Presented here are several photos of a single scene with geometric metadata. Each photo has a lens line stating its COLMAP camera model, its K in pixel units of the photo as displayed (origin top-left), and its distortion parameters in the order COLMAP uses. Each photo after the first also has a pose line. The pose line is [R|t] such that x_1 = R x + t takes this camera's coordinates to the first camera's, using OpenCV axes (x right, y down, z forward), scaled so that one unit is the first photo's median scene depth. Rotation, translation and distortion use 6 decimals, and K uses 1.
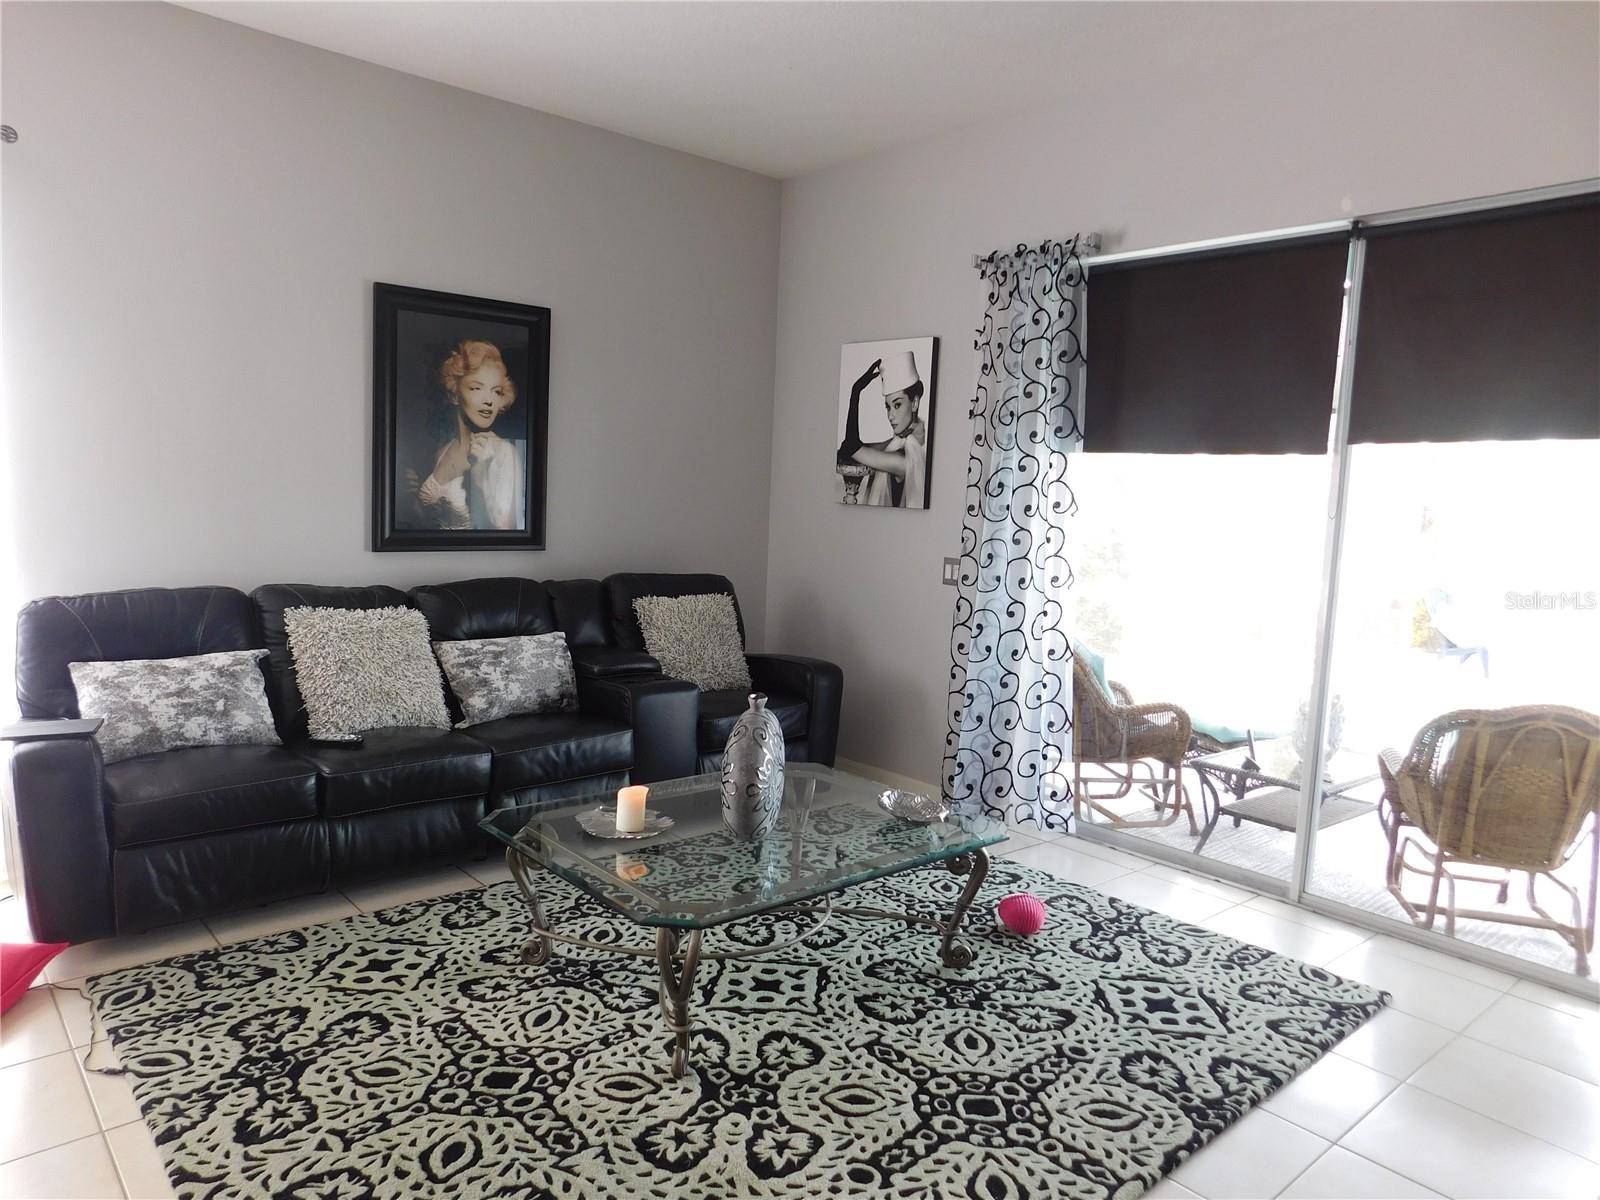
lens RADIAL K [[1049.4, 0, 800.0], [0, 1049.4, 600.0], [0, 0, 1]] dist [-0.059080, 0.044789]
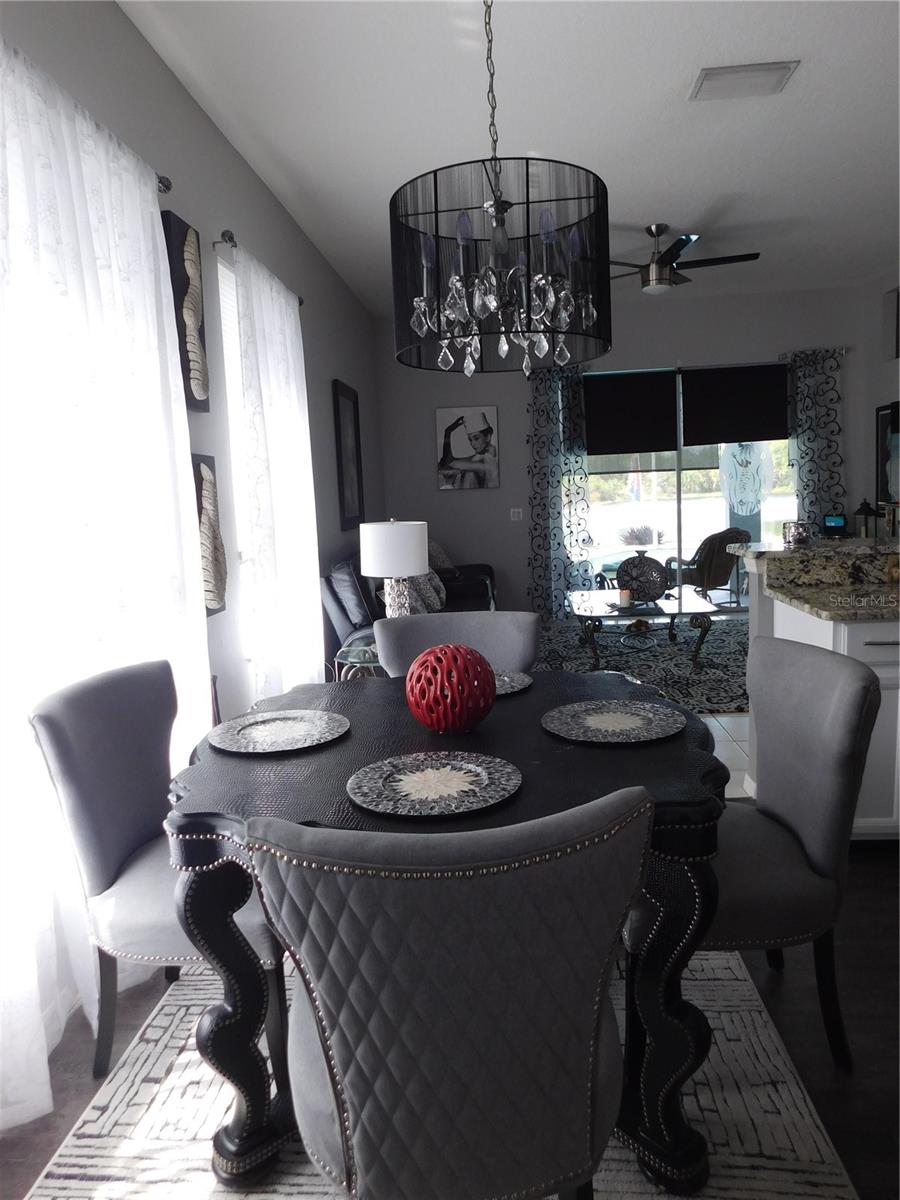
lens RADIAL K [[787.1, 0, 450.0], [0, 787.1, 600.0], [0, 0, 1]] dist [-0.059080, 0.044789]
pose [[0.718637, -0.189860, 0.668965, -1.052398], [0.155809, 0.981510, 0.111186, -0.053803], [-0.677705, 0.024328, 0.734931, -0.100427]]
